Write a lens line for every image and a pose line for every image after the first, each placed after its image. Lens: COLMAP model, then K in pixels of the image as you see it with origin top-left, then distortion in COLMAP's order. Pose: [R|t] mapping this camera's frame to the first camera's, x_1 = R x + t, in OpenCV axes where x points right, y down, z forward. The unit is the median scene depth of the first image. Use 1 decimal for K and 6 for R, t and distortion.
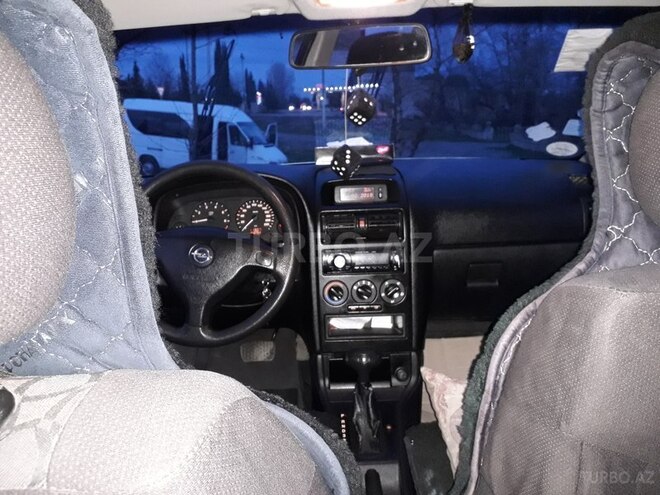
lens RADIAL K [[535.9, 0, 330.0], [0, 535.9, 247.5], [0, 0, 1]] dist [0.124890, -0.116129]
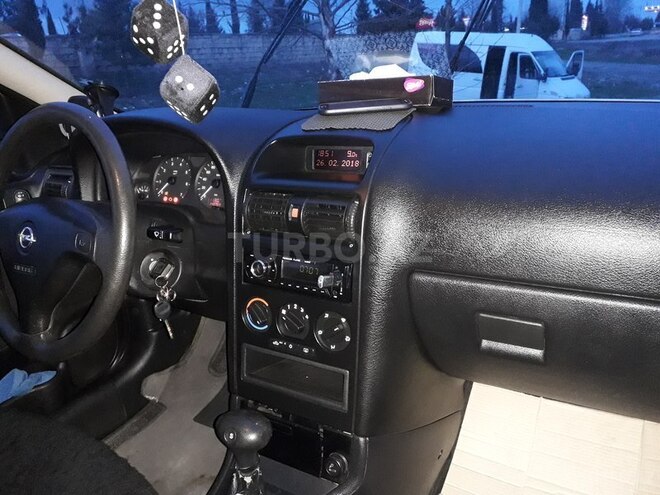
lens RADIAL K [[535.9, 0, 330.0], [0, 535.9, 247.5], [0, 0, 1]] dist [0.124890, -0.116129]
pose [[0.863686, 0.143329, -0.483221, 0.352812], [-0.088597, 0.986960, 0.134389, -0.080884], [0.496182, -0.073258, 0.865122, 0.438553]]
